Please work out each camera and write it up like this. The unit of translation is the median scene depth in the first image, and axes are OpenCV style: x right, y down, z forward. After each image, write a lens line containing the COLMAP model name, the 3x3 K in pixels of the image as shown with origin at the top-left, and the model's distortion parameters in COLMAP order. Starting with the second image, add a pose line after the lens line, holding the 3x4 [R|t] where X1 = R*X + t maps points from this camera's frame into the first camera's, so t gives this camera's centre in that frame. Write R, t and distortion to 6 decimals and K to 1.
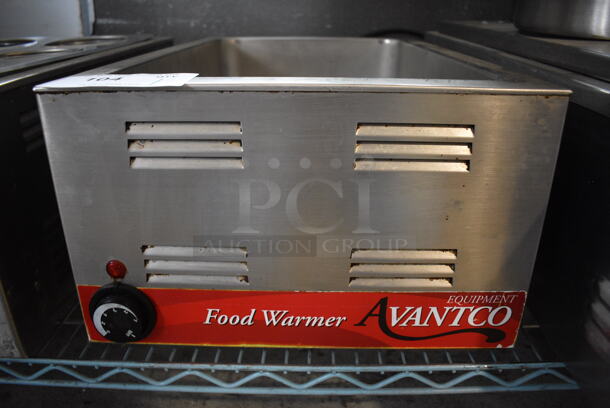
lens RADIAL K [[467.7, 0, 306.0], [0, 467.7, 205.9], [0, 0, 1]] dist [-0.095385, 0.010916]
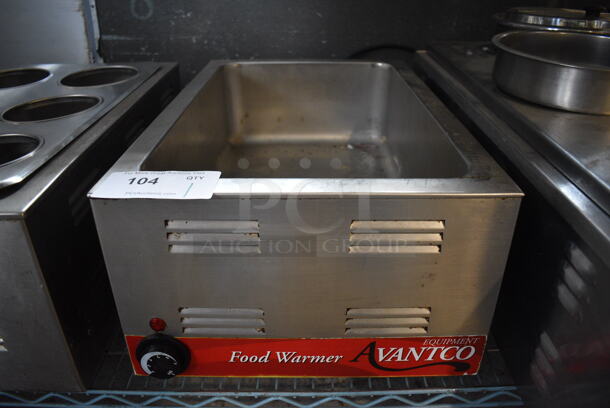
lens RADIAL K [[467.7, 0, 306.8], [0, 467.7, 206.4], [0, 0, 1]] dist [-0.095385, 0.010916]
pose [[0.999840, -0.013232, 0.012032, -0.020330], [0.012074, 0.995713, 0.091710, -0.276141], [-0.013194, -0.091550, 0.995713, -0.204296]]
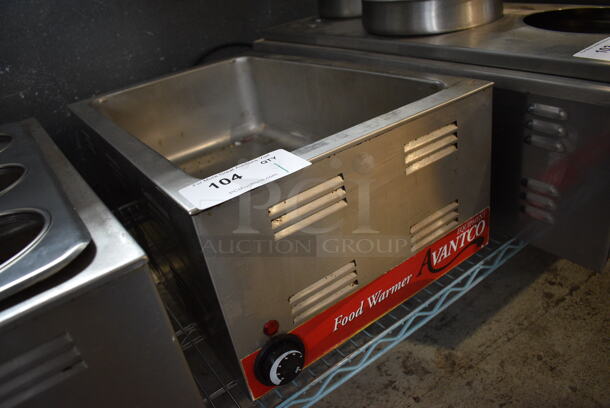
lens RADIAL K [[467.7, 0, 304.7], [0, 467.7, 206.9], [0, 0, 1]] dist [-0.095385, 0.010916]
pose [[0.795846, -0.397651, 0.456621, -0.731288], [0.375953, 0.915668, 0.142166, -0.269398], [-0.474646, 0.058526, 0.878229, -0.096608]]
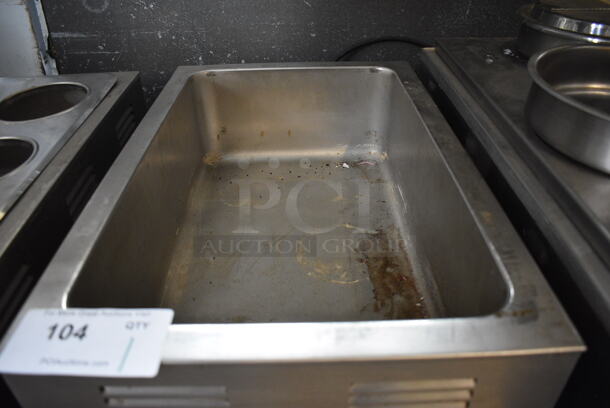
lens RADIAL K [[467.7, 0, 307.2], [0, 467.7, 210.6], [0, 0, 1]] dist [-0.095385, 0.010916]
pose [[0.999138, -0.035172, 0.022053, 0.012680], [0.029945, 0.978527, 0.203932, -0.586846], [-0.028752, -0.203095, 0.978737, 0.148214]]
